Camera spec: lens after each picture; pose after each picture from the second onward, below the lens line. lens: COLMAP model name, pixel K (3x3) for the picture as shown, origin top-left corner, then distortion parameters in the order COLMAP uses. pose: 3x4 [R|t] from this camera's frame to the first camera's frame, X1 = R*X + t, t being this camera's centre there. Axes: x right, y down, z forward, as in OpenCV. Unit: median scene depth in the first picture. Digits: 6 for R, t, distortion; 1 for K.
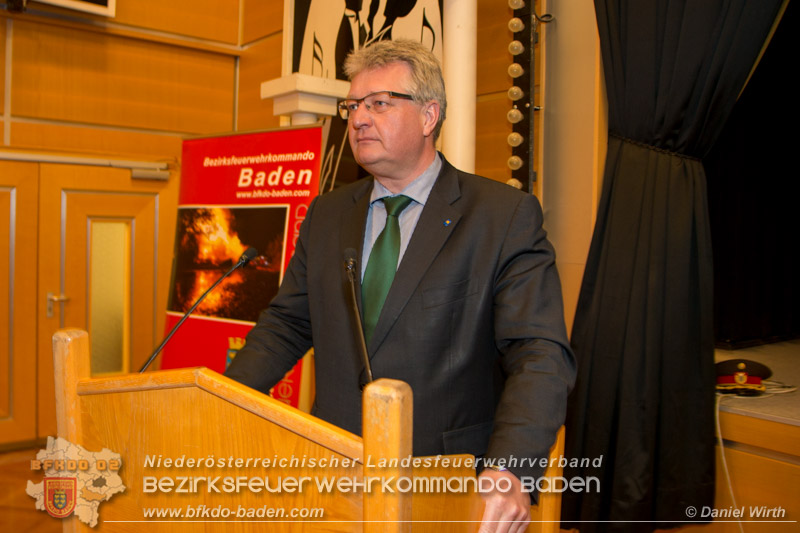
lens RADIAL K [[696.2, 0, 333.4], [0, 696.2, 242.1], [0, 0, 1]] dist [-0.126562, 0.073624]
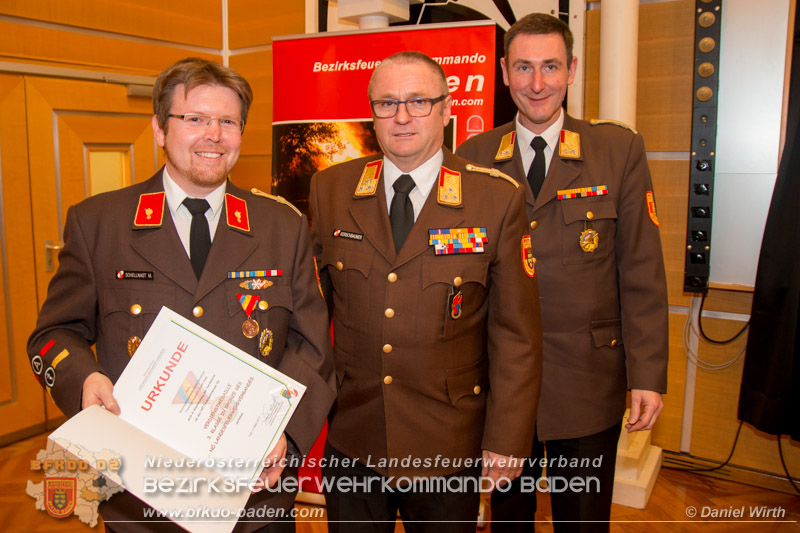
lens RADIAL K [[726.7, 0, 285.6], [0, 726.7, 265.8], [0, 0, 1]] dist [-0.141927, 0.074578]
pose [[0.964153, -0.069444, 0.256098, -0.484248], [0.038323, 0.991470, 0.124573, 0.011565], [-0.262564, -0.110293, 0.958590, 0.171959]]
